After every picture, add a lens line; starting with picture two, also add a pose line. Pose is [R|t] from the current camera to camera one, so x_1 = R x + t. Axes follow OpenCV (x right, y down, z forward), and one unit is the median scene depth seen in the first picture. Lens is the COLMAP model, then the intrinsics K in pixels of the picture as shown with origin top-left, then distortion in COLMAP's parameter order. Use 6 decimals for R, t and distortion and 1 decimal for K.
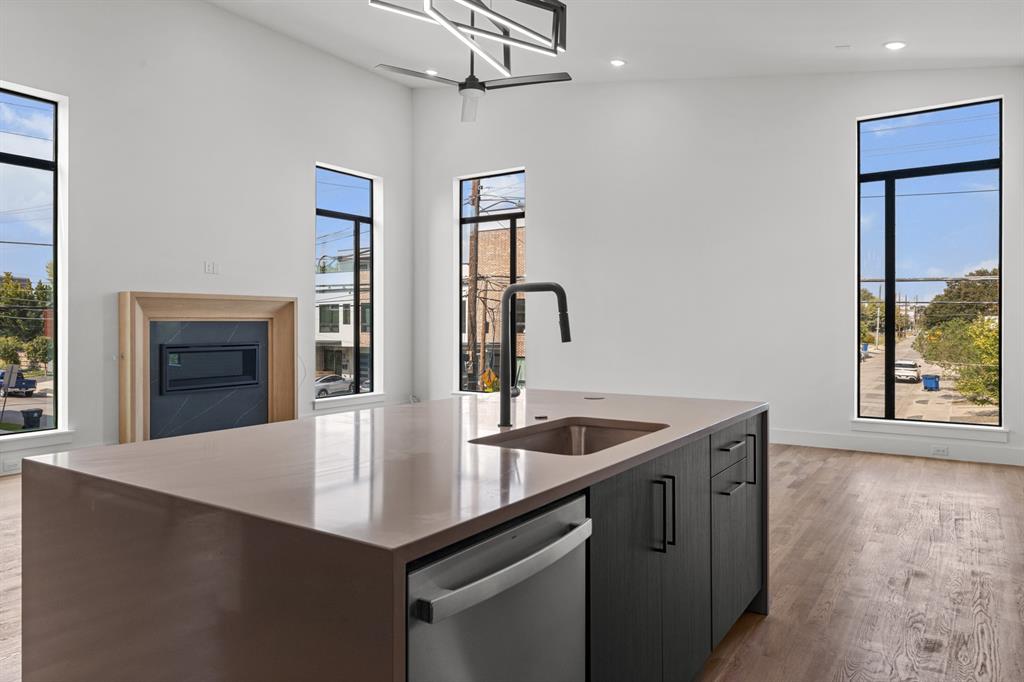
lens RADIAL K [[684.5, 0, 508.4], [0, 684.5, 321.8], [0, 0, 1]] dist [-0.005749, 0.009827]
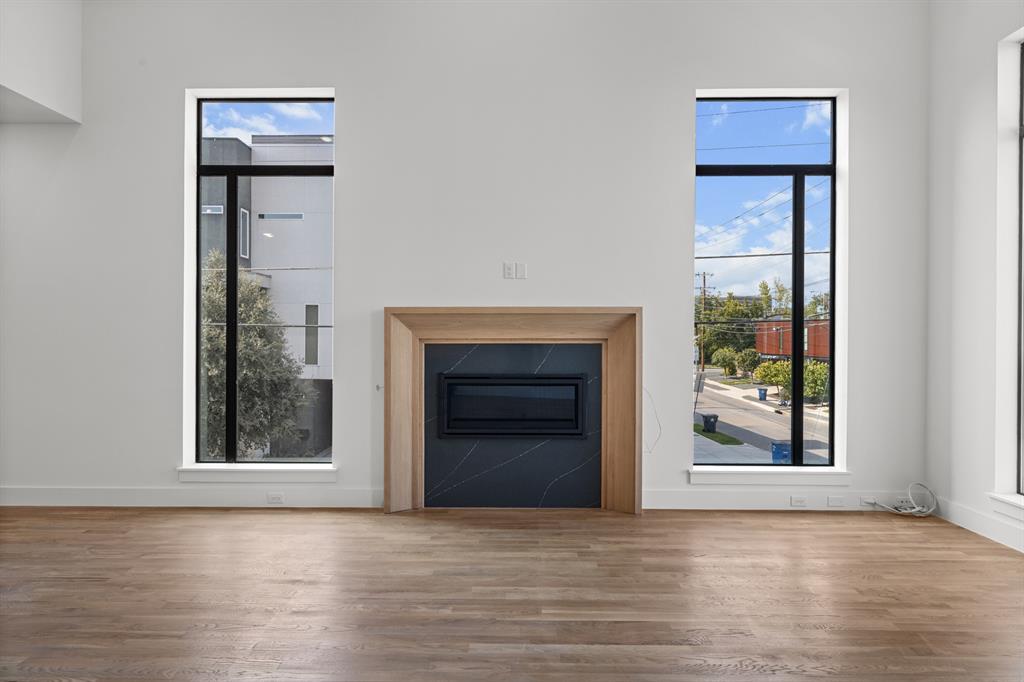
lens RADIAL K [[669.1, 0, 496.6], [0, 669.1, 338.9], [0, 0, 1]] dist [0.001441, 0.004755]
pose [[0.540788, 0.006523, -0.841134, 0.148401], [-0.001703, 0.999976, 0.006660, -0.009883], [0.841157, -0.002169, 0.540787, 0.549531]]
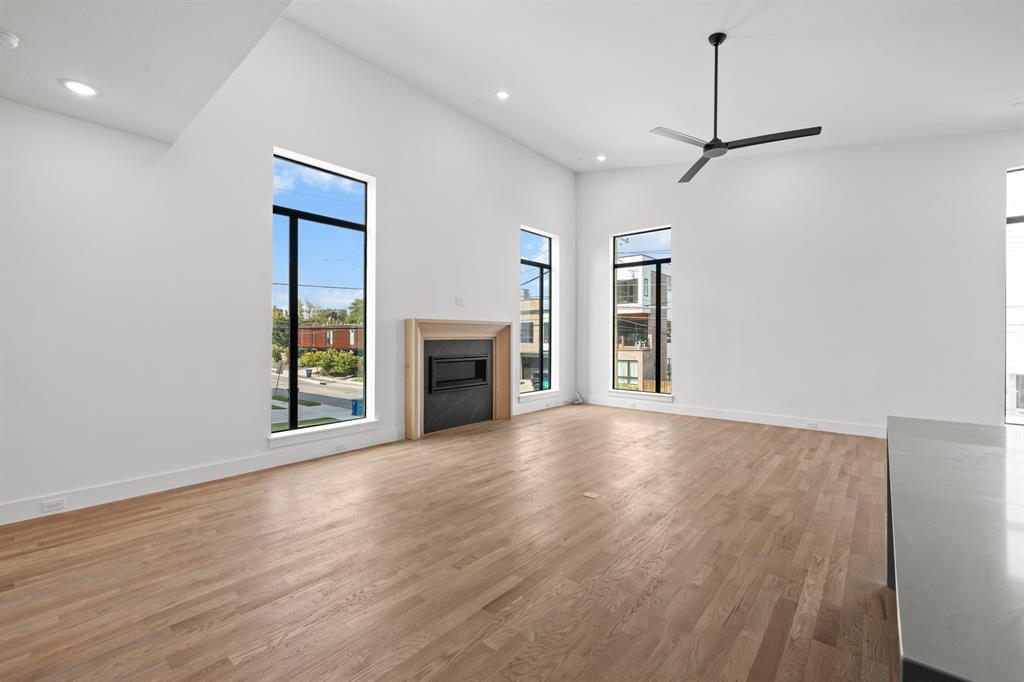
lens RADIAL K [[430.6, 0, 509.4], [0, 430.6, 336.1], [0, 0, 1]] dist [0.002552, -0.000703]
pose [[0.991939, 0.003418, -0.126668, -0.205821], [-0.003212, 0.999993, 0.001834, -0.009234], [0.126673, -0.001412, 0.991943, 0.135357]]
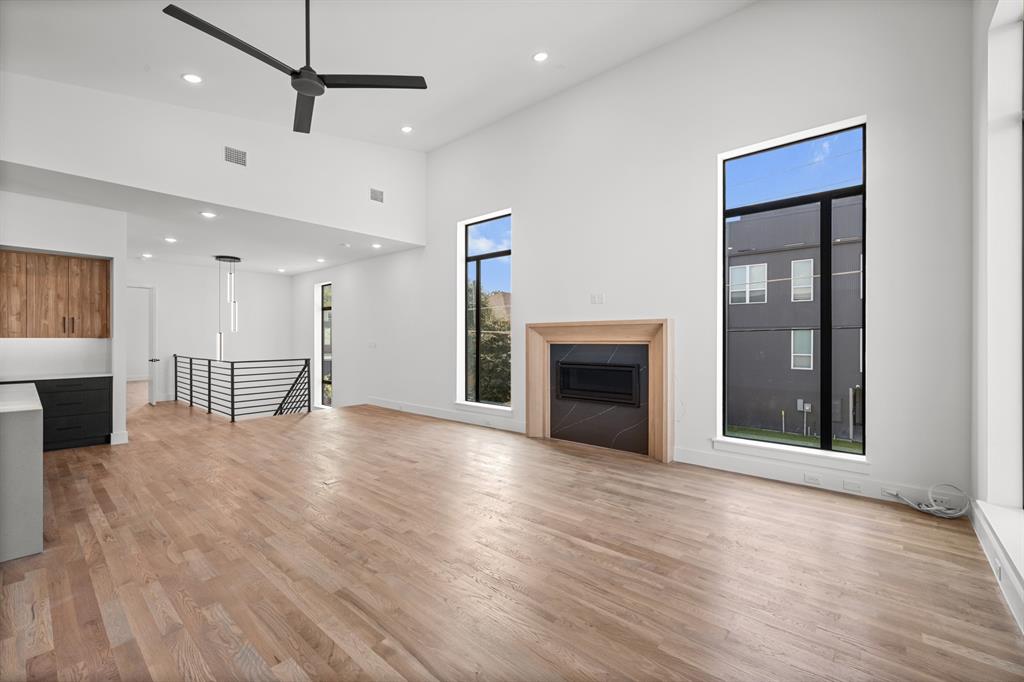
lens RADIAL K [[430.6, 0, 502.9], [0, 430.6, 338.8], [0, 0, 1]] dist [0.002552, -0.000703]
pose [[-0.141306, 0.002814, -0.989962, 0.300458], [0.004958, 0.999985, 0.002134, -0.011392], [0.989953, -0.004607, -0.141318, 0.871262]]
